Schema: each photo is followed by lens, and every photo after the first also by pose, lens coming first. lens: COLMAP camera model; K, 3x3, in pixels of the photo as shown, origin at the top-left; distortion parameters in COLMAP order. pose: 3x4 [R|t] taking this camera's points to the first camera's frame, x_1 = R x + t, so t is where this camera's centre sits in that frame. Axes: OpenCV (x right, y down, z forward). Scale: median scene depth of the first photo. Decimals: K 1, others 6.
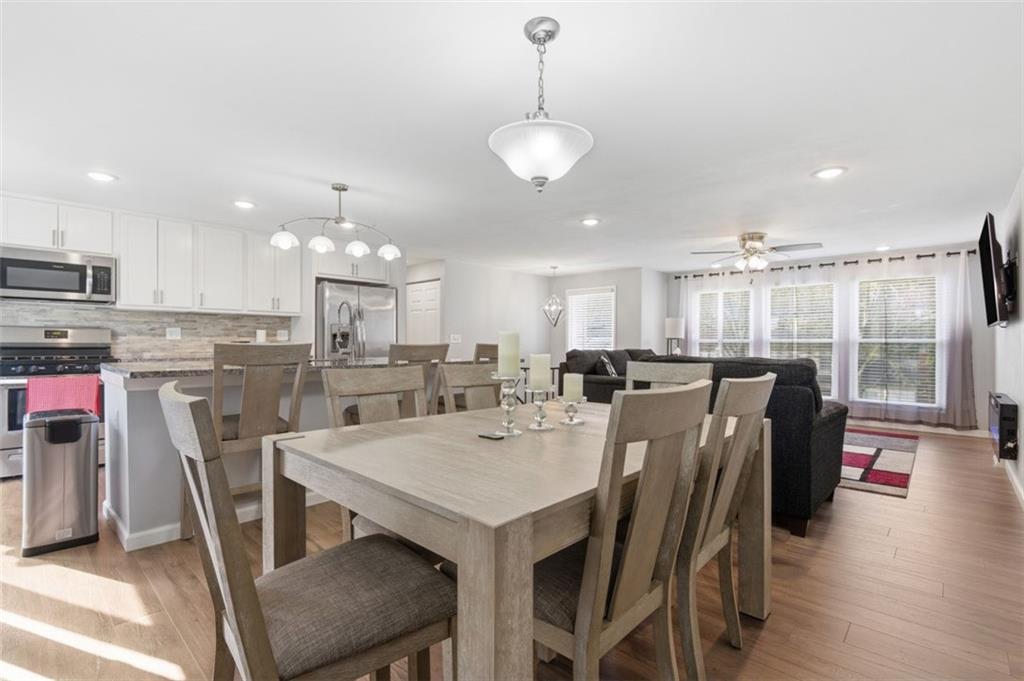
lens RADIAL K [[469.2, 0, 514.2], [0, 469.2, 342.6], [0, 0, 1]] dist [0.025869, -0.021054]
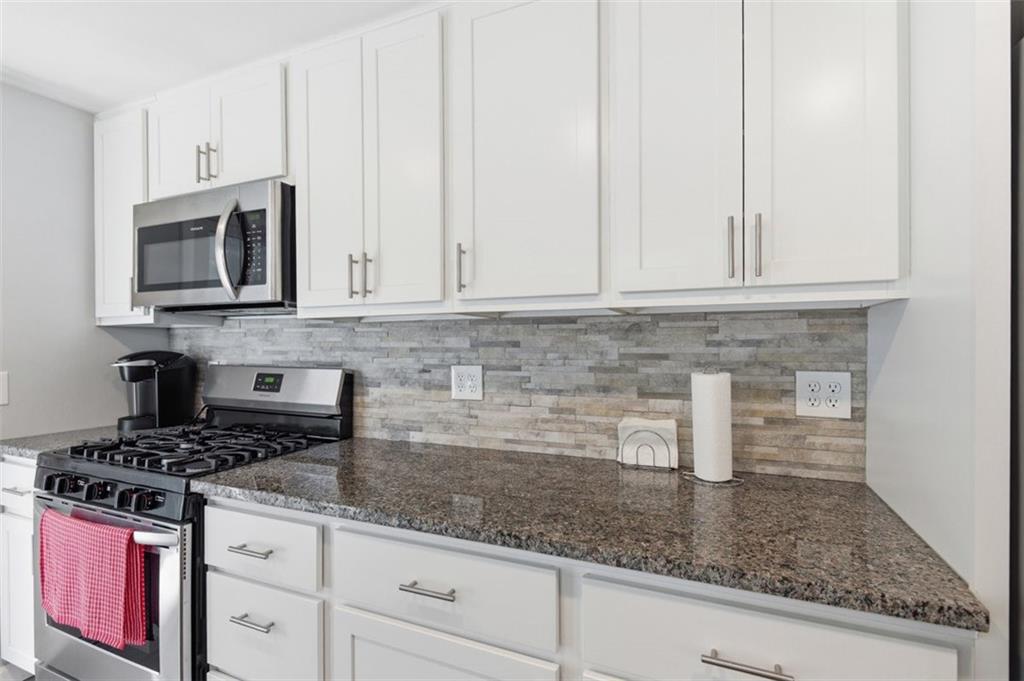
lens RADIAL K [[474.6, 0, 512.0], [0, 474.6, 348.4], [0, 0, 1]] dist [0.004600, 0.000768]
pose [[0.343661, 0.006599, -0.939071, -0.402930], [0.004216, 0.999954, 0.008569, -0.048439], [0.939084, -0.006904, 0.343618, 0.954983]]
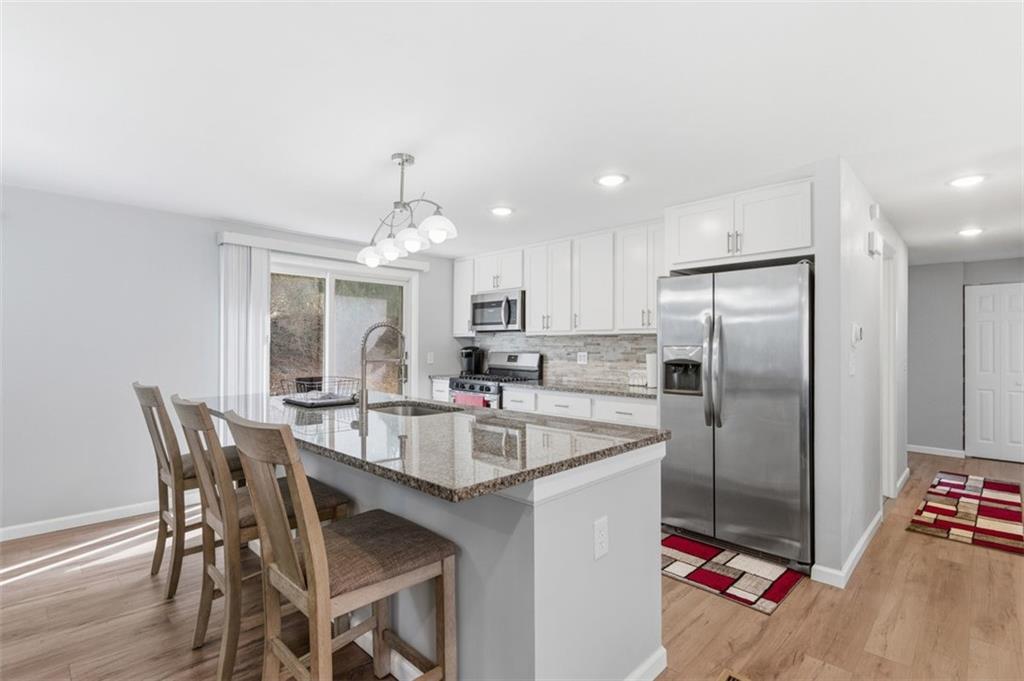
lens RADIAL K [[481.5, 0, 512.0], [0, 481.5, 340.5], [0, 0, 1]] dist [-0.000324, 0.000127]
pose [[-0.024575, -0.014623, -0.999591, 0.262730], [-0.004704, 0.999884, -0.014511, -0.041453], [0.999687, 0.004346, -0.024641, 0.923384]]
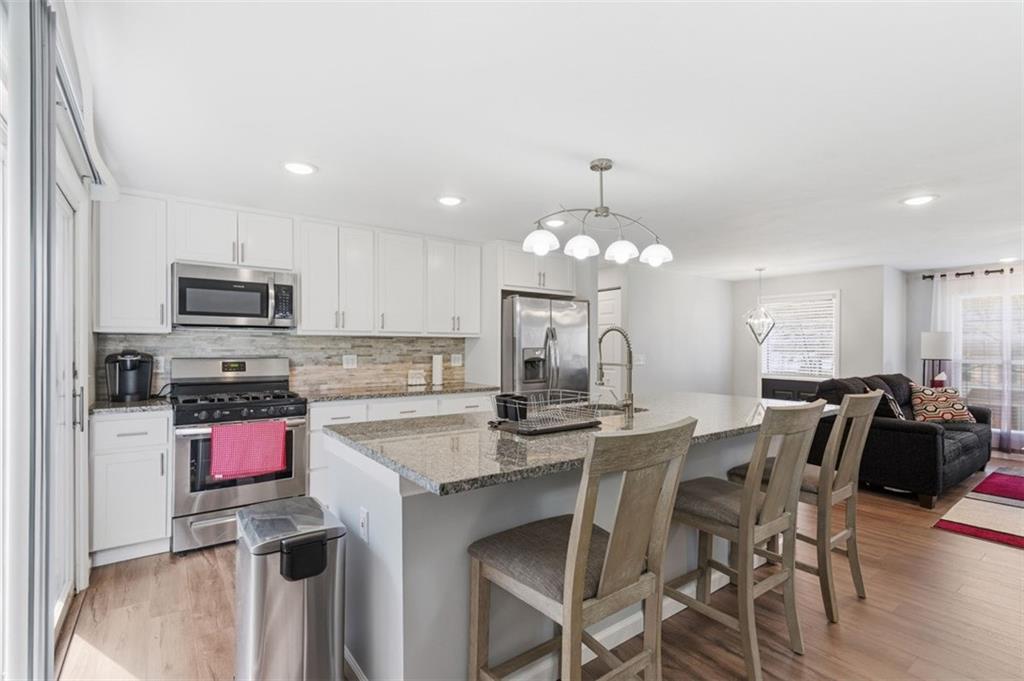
lens RADIAL K [[474.6, 0, 512.0], [0, 474.6, 348.4], [0, 0, 1]] dist [0.004600, 0.000768]
pose [[0.985016, -0.001267, -0.172456, -0.301787], [0.001519, 0.999998, 0.001327, -0.045402], [0.172454, -0.001569, 0.985016, 0.224243]]
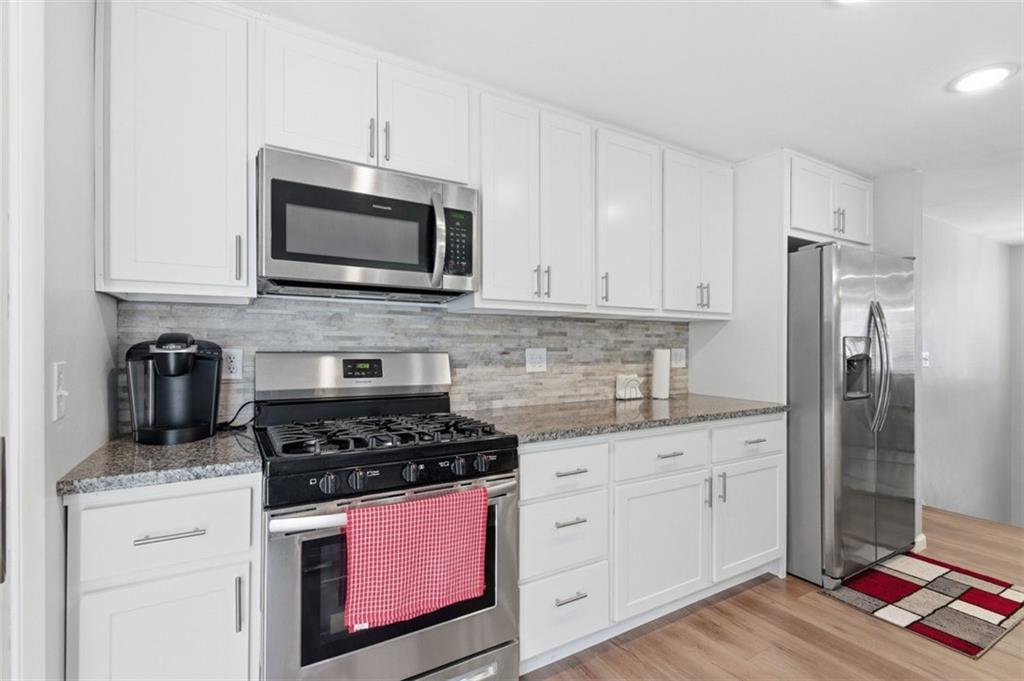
lens RADIAL K [[474.6, 0, 512.0], [0, 474.6, 348.4], [0, 0, 1]] dist [0.004600, 0.000768]
pose [[0.961559, 0.000443, -0.274600, -0.636702], [0.000348, 0.999996, 0.002833, -0.033877], [0.274600, -0.002819, 0.961554, 0.541253]]
